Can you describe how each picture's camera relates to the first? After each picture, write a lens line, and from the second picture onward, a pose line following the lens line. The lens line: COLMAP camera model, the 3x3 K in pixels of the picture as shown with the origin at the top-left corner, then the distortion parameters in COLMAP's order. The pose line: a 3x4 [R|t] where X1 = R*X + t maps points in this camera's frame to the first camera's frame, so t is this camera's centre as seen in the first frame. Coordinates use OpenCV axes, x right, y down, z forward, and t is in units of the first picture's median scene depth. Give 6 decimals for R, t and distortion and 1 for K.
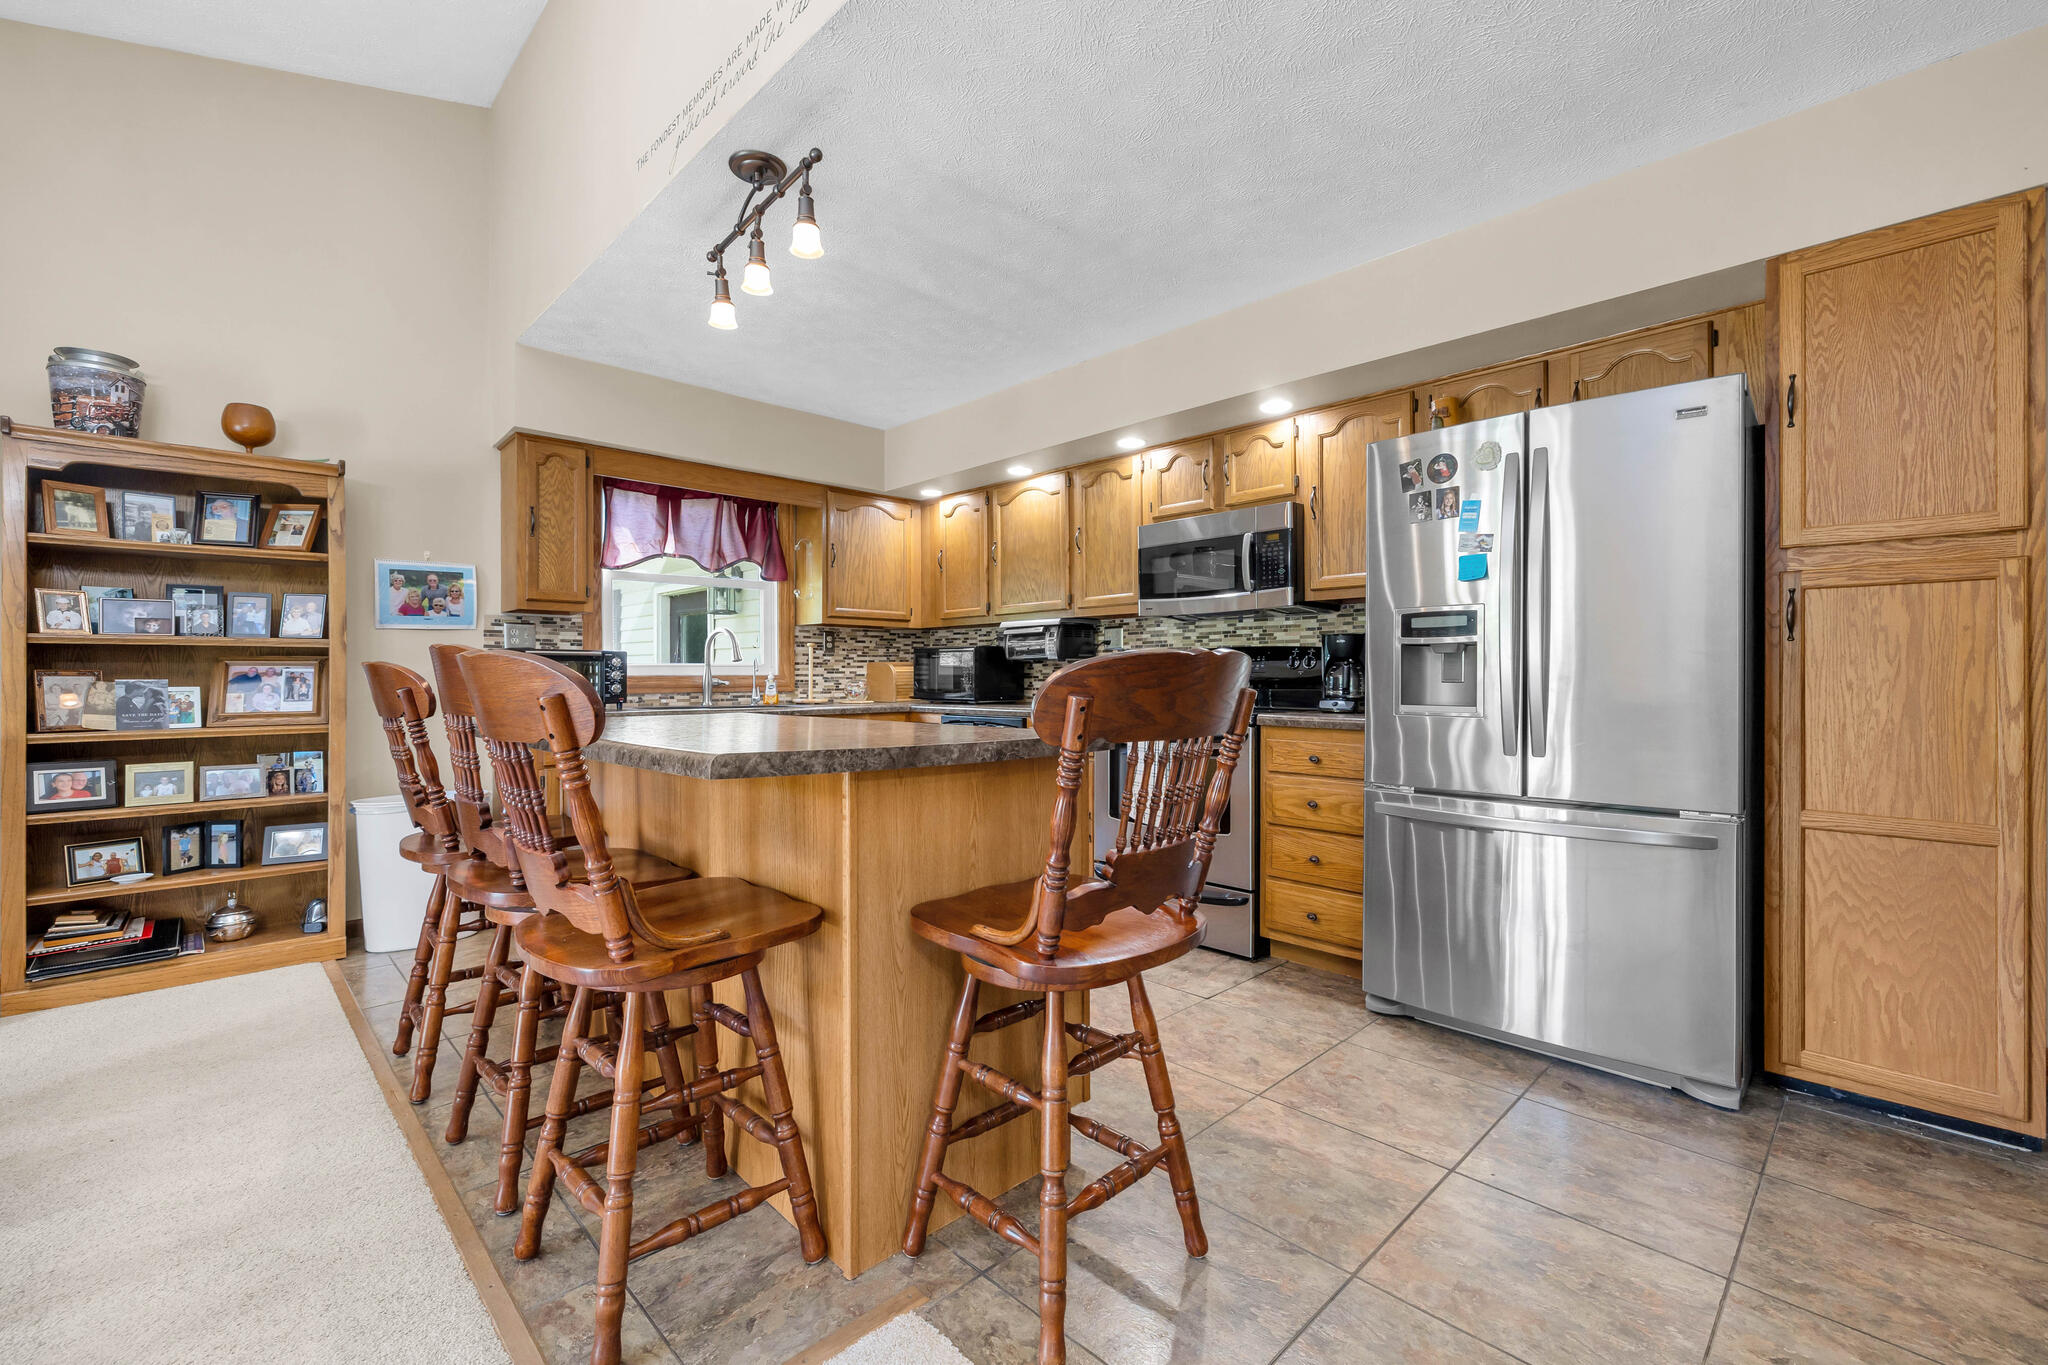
lens RADIAL K [[869.5, 0, 1031.0], [0, 869.5, 677.1], [0, 0, 1]] dist [-0.000002, -0.000307]
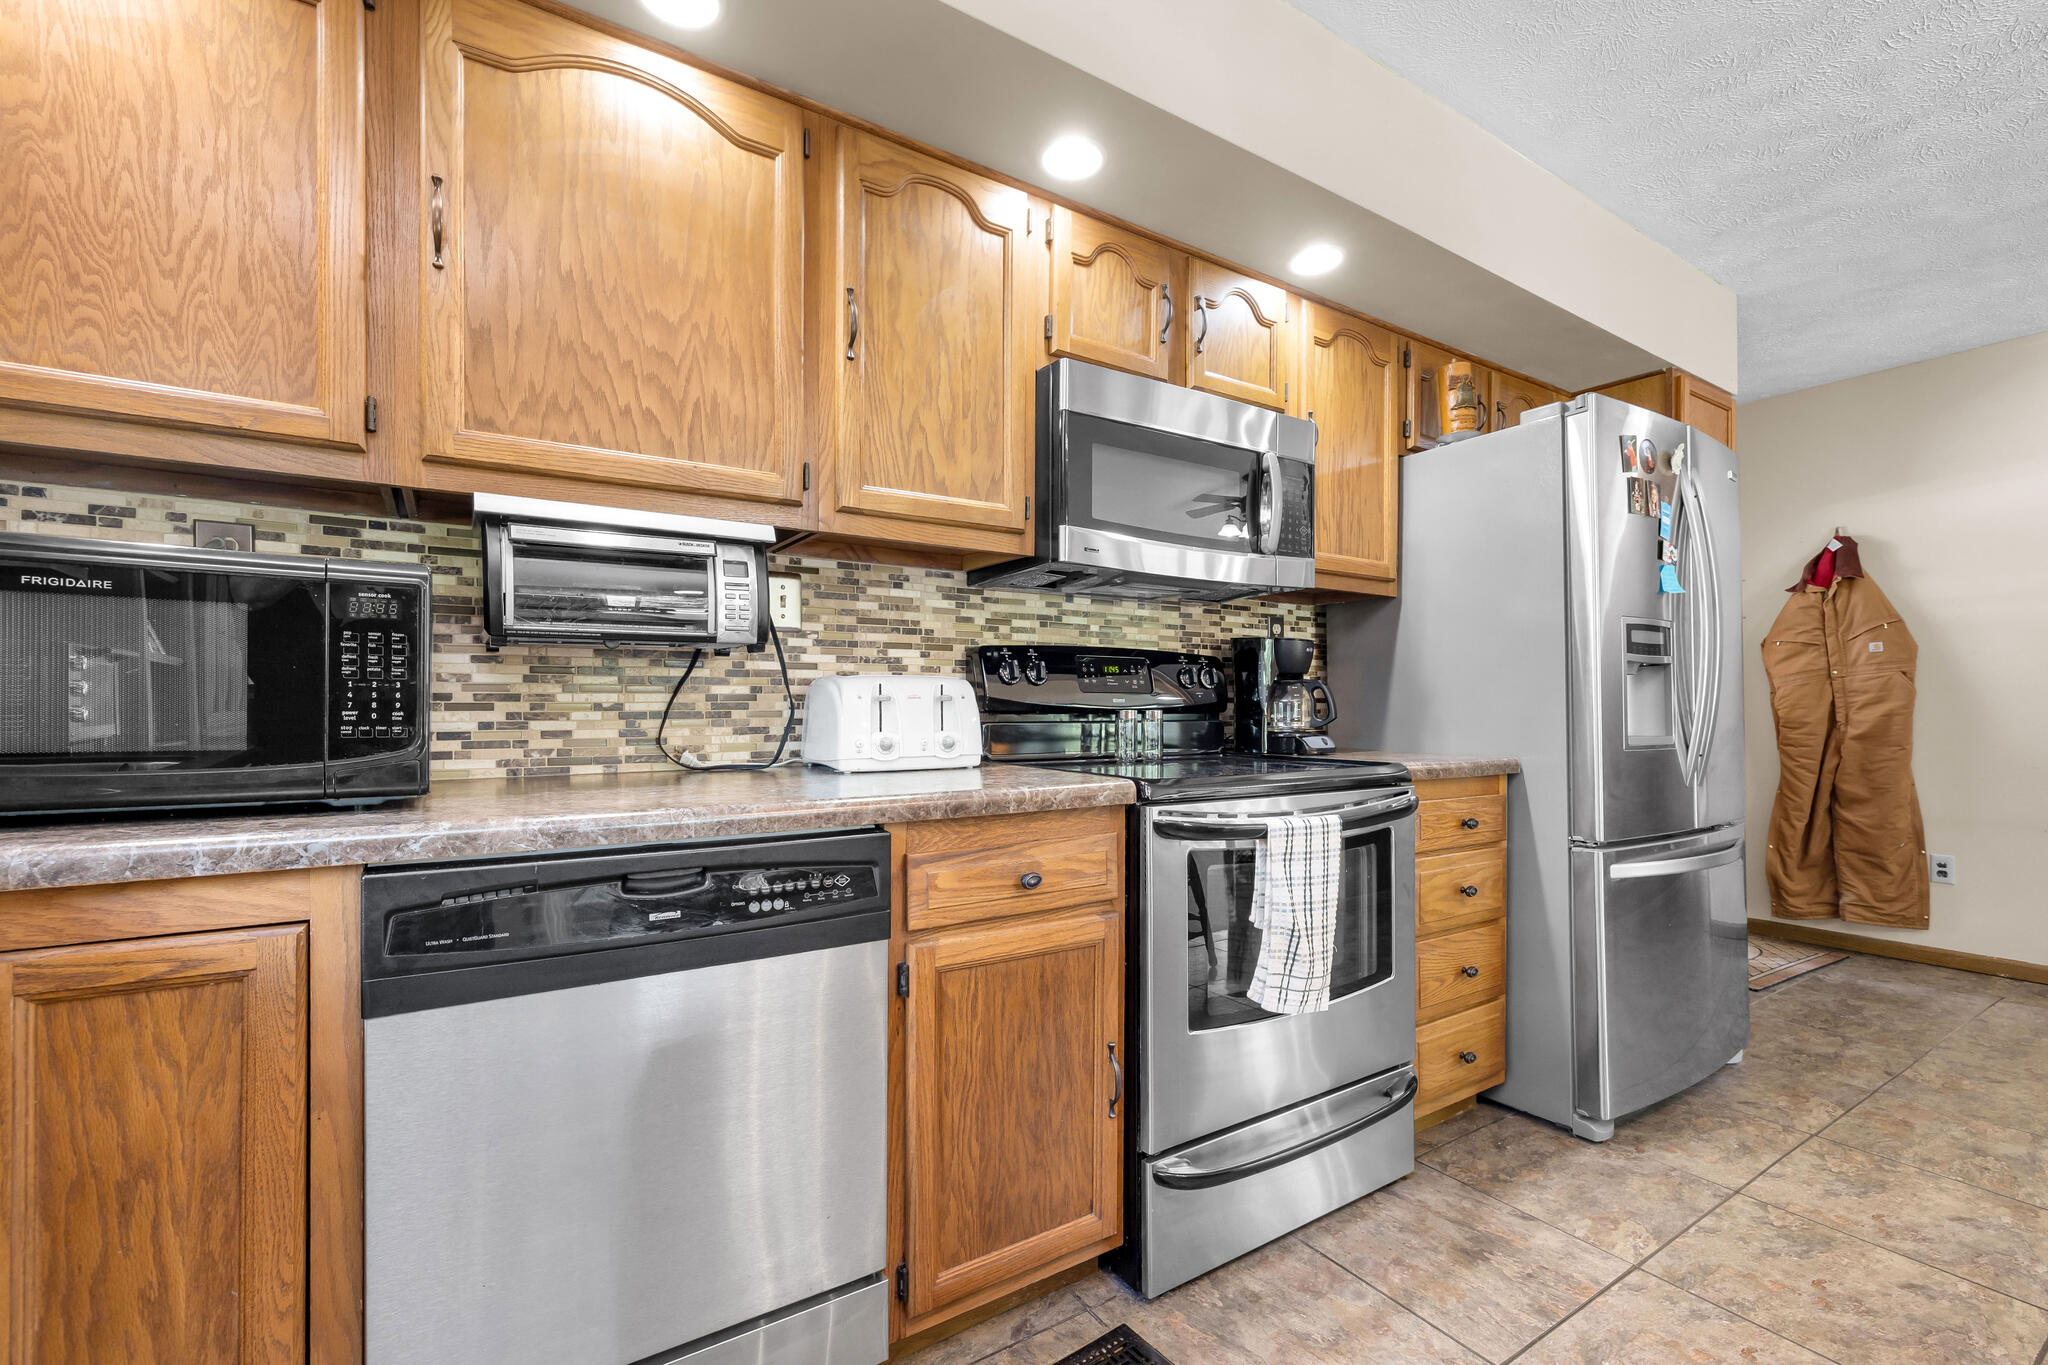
lens RADIAL K [[869.5, 0, 1017.3], [0, 869.5, 711.6], [0, 0, 1]] dist [-0.000002, -0.000307]
pose [[0.203990, -0.007097, 0.978947, -0.344082], [-0.004165, 0.999958, 0.008117, 0.002961], [-0.978964, -0.005733, 0.203952, 1.018749]]
